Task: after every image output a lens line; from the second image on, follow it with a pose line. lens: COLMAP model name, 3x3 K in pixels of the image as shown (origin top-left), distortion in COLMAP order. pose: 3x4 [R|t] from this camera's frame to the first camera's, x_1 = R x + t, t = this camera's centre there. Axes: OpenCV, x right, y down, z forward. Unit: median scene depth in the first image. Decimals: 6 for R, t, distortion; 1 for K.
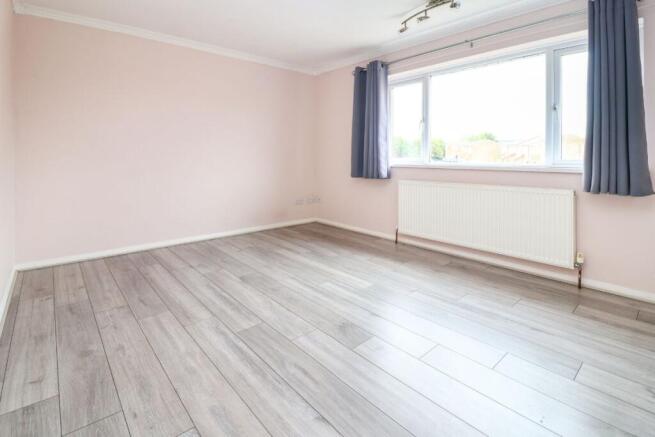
lens RADIAL K [[327.2, 0, 338.1], [0, 327.2, 171.2], [0, 0, 1]] dist [-0.005018, -0.000241]
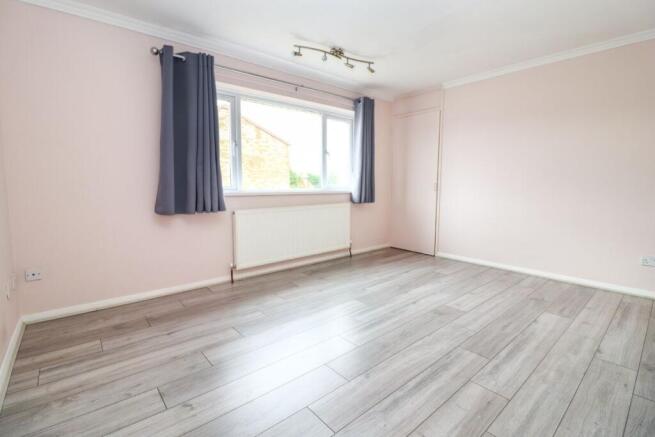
lens RADIAL K [[303.5, 0, 327.2], [0, 303.5, 208.3], [0, 0, 1]] dist [-0.001823, -0.009069]
pose [[0.024510, -0.083515, 0.996205, -0.806826], [0.042015, 0.995710, 0.082439, -0.043063], [-0.998816, 0.039835, 0.027914, 0.966697]]
